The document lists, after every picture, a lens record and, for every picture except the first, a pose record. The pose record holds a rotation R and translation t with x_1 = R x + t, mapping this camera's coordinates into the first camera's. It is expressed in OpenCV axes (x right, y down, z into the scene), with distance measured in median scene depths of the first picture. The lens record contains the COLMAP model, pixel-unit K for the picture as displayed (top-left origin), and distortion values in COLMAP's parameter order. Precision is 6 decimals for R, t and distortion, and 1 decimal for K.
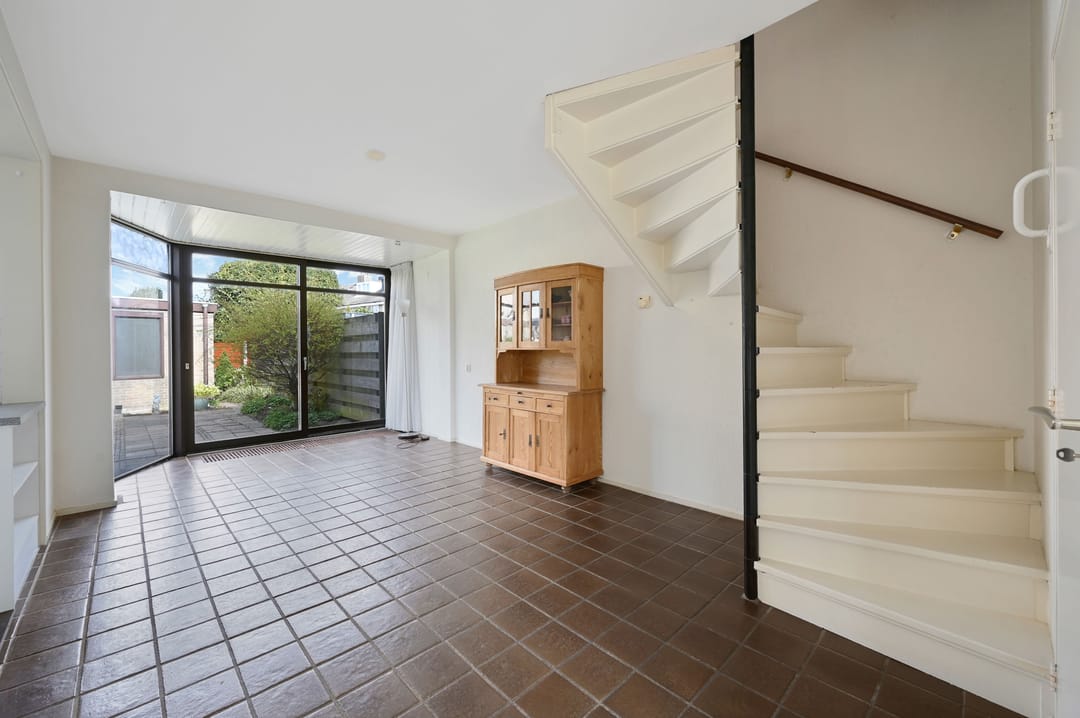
lens RADIAL K [[432.9, 0, 540.0], [0, 432.9, 359.0], [0, 0, 1]] dist [-0.000317, -0.000060]
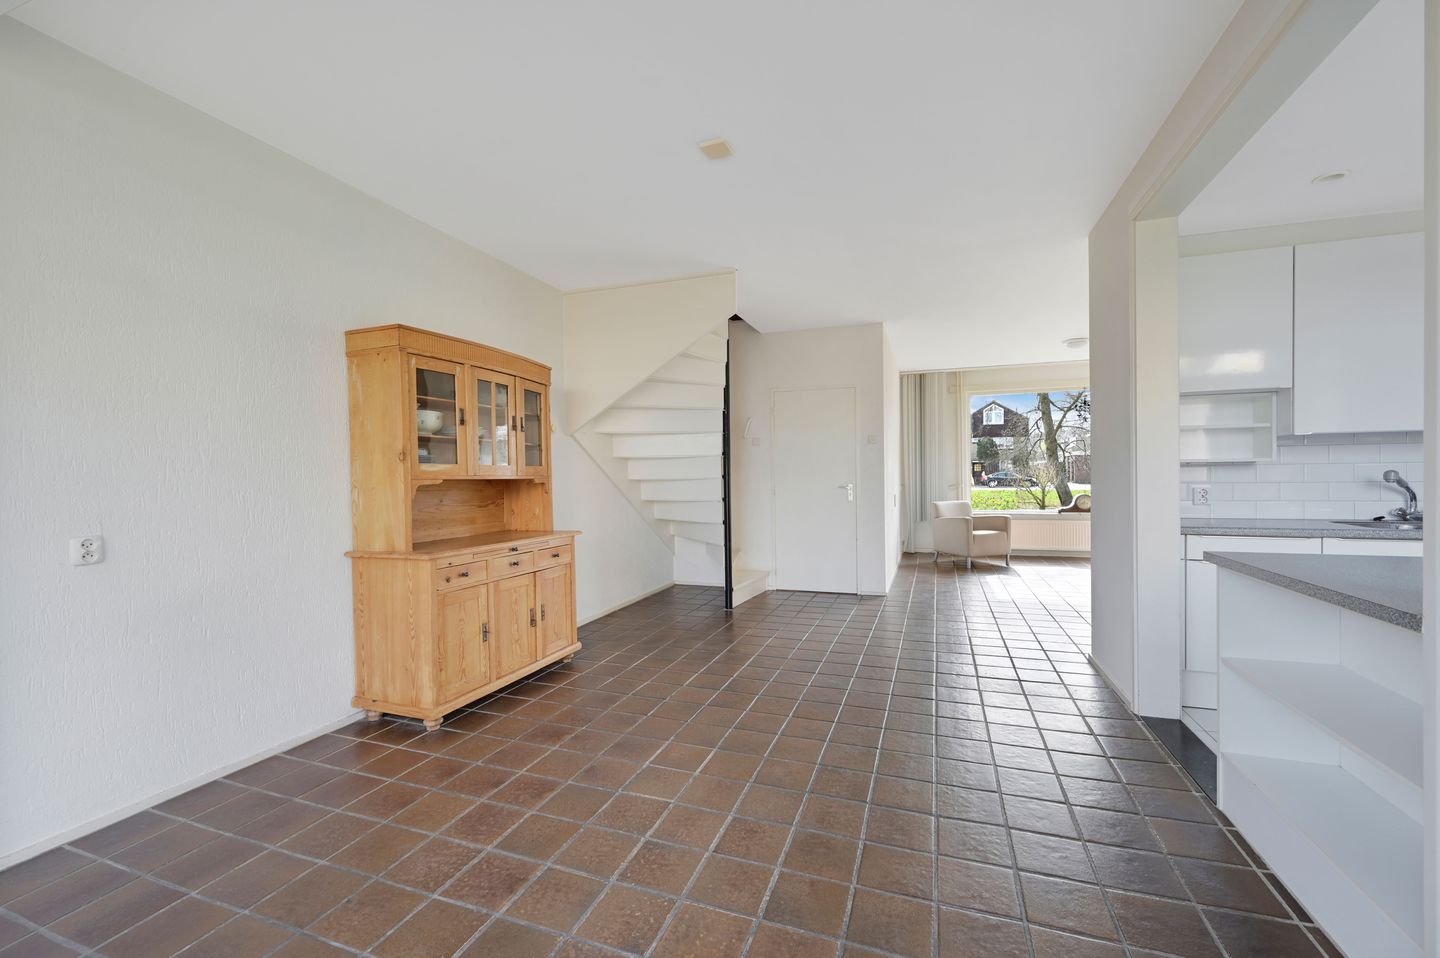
lens RADIAL K [[577.2, 0, 720.0], [0, 577.2, 479.0], [0, 0, 1]] dist [-0.000317, -0.000060]
pose [[-0.436757, 0.012909, 0.899487, -0.902222], [0.041892, 0.999104, 0.006002, -0.012876], [-0.898604, 0.040303, -0.436906, 1.088220]]
